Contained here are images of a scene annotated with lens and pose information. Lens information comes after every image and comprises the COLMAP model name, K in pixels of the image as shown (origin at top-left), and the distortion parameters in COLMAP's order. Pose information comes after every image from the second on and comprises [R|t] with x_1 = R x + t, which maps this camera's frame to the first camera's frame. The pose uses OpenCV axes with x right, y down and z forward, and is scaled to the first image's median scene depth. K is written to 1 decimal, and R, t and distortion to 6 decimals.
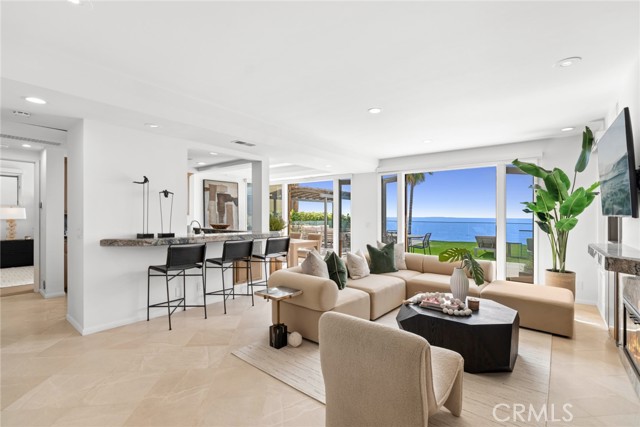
lens RADIAL K [[291.9, 0, 326.1], [0, 291.9, 213.0], [0, 0, 1]] dist [-0.003739, -0.000408]
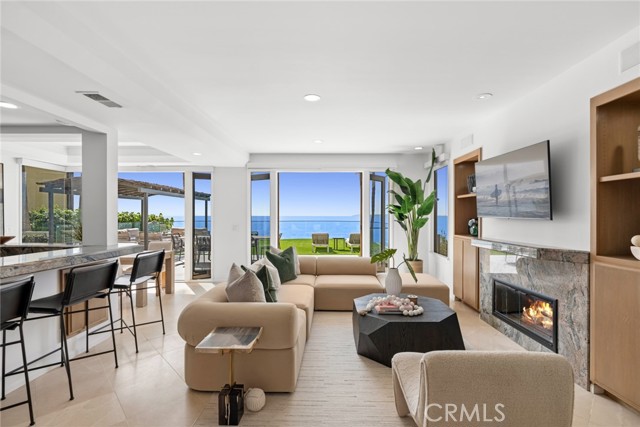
lens RADIAL K [[291.9, 0, 326.1], [0, 291.9, 213.0], [0, 0, 1]] dist [-0.003739, -0.000408]
pose [[0.788950, -0.002480, 0.614452, -0.245104], [-0.000438, 0.999989, 0.004598, -0.008930], [-0.614457, -0.003897, 0.788941, 0.215594]]
